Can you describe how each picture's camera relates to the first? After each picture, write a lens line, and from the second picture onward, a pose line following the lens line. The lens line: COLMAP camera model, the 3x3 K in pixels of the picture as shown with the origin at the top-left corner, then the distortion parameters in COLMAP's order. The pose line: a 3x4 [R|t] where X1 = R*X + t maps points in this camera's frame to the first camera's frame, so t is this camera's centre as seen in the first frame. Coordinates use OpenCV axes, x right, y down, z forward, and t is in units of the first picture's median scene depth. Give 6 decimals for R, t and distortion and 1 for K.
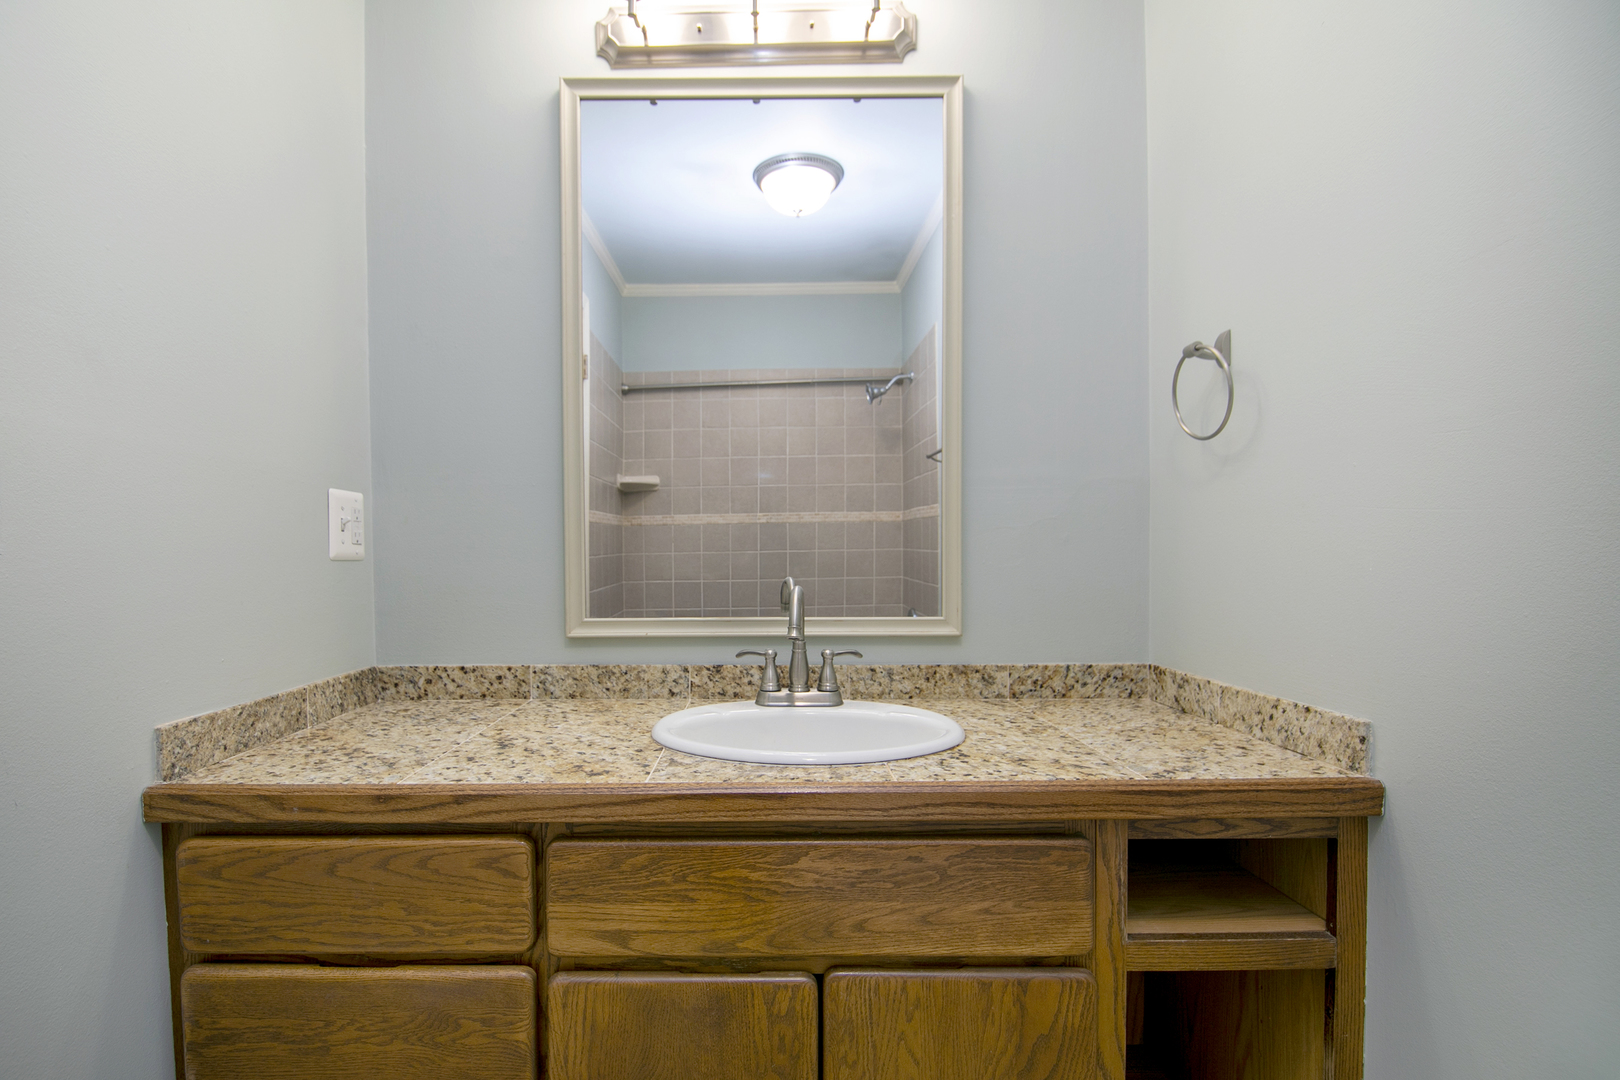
lens RADIAL K [[785.5, 0, 724.9], [0, 785.5, 560.0], [0, 0, 1]] dist [-0.011675, -0.003216]
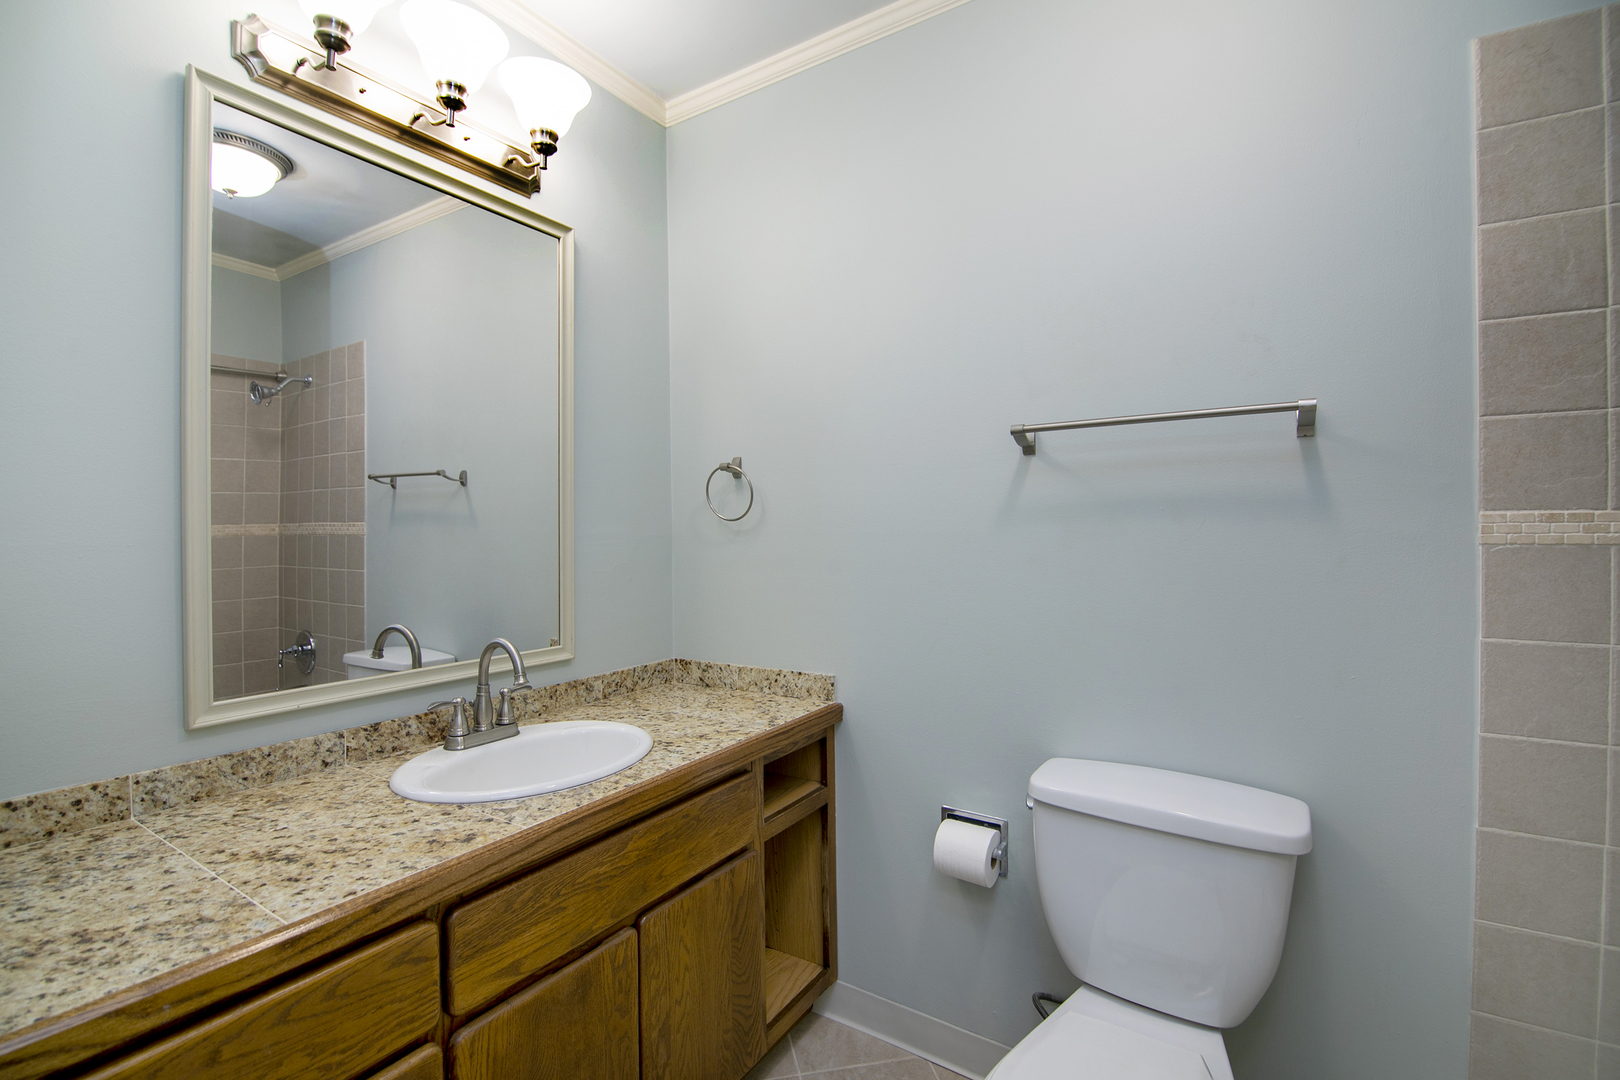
lens RADIAL K [[733.1, 0, 825.5], [0, 733.1, 533.3], [0, 0, 1]] dist [-0.005331, -0.009102]
pose [[0.512013, -0.002284, 0.858975, -0.793535], [0.018287, 0.999799, -0.008242, -0.140278], [-0.858783, 0.019928, 0.511952, 0.034547]]
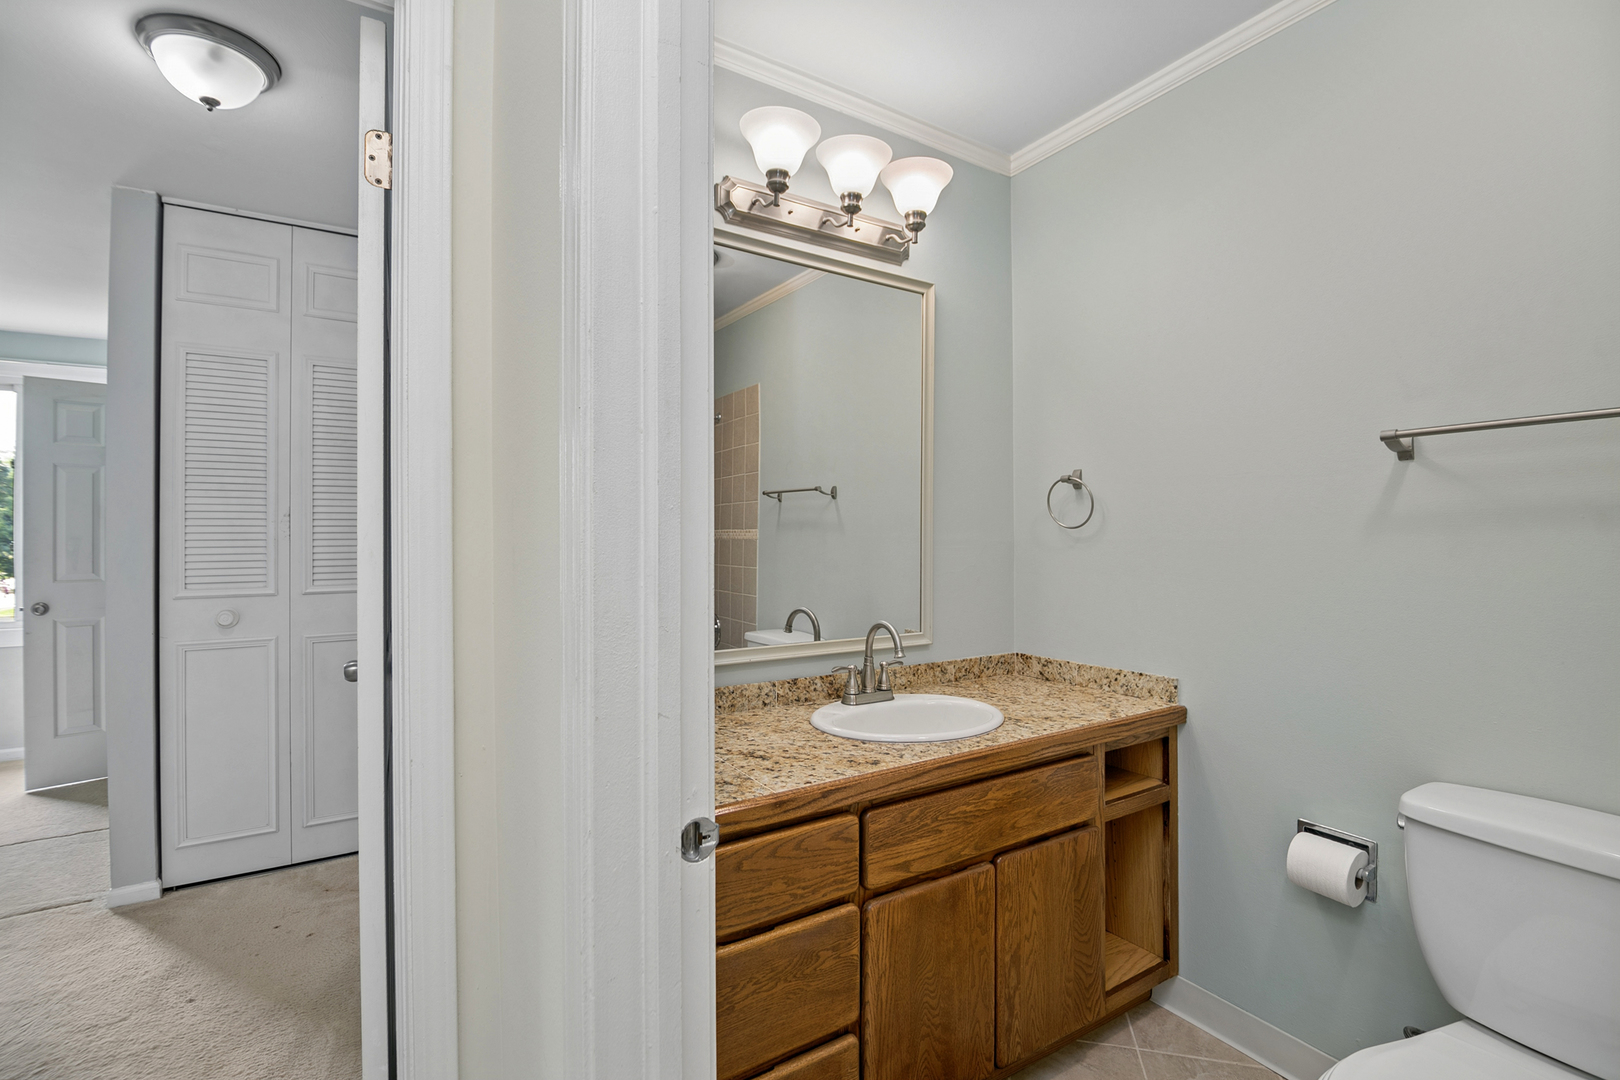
lens RADIAL K [[733.1, 0, 804.1], [0, 733.1, 530.2], [0, 0, 1]] dist [-0.005331, -0.009102]
pose [[0.840120, 0.011256, 0.542284, -1.048246], [0.003727, 0.999641, -0.026523, -0.135839], [-0.542388, 0.024303, 0.839777, -0.111798]]
